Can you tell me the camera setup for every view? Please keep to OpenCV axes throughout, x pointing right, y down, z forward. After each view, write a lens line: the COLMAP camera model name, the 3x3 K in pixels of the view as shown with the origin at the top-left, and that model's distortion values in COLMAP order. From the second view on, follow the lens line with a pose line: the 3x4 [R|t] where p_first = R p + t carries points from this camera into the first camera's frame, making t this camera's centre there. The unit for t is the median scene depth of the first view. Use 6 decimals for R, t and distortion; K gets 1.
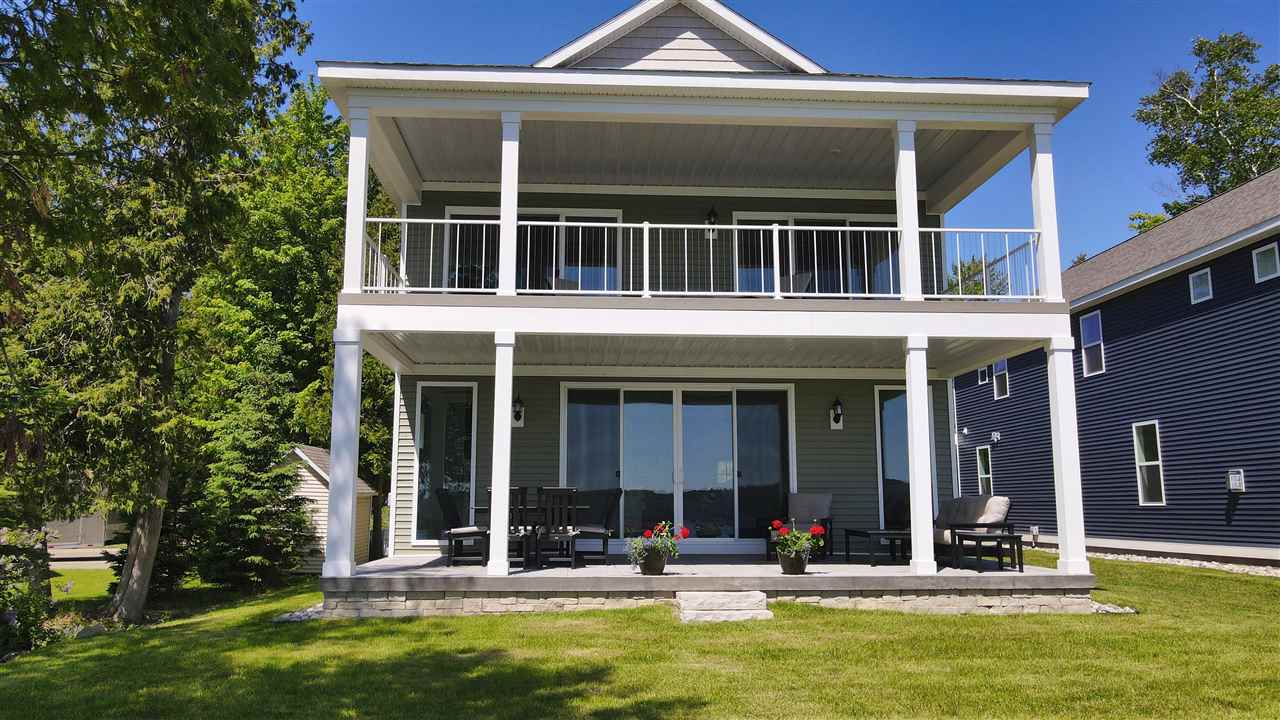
lens RADIAL K [[944.3, 0, 633.7], [0, 944.3, 362.0], [0, 0, 1]] dist [-0.011145, 0.062138]
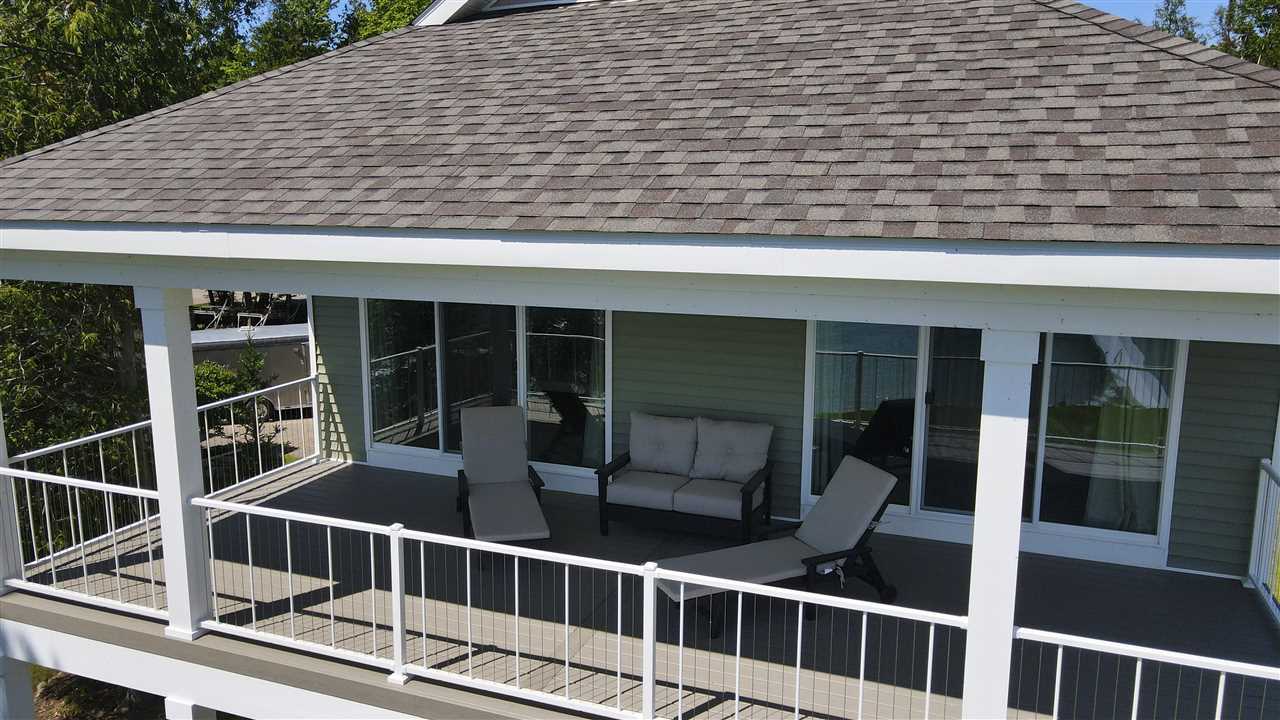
lens RADIAL K [[922.9, 0, 640.0], [0, 922.9, 360.0], [0, 0, 1]] dist [-0.013674, 0.040028]
pose [[0.909613, 0.076750, -0.408306, 0.310741], [0.066421, 0.943282, 0.325282, -0.370839], [0.410113, -0.323001, 0.852923, 0.676880]]
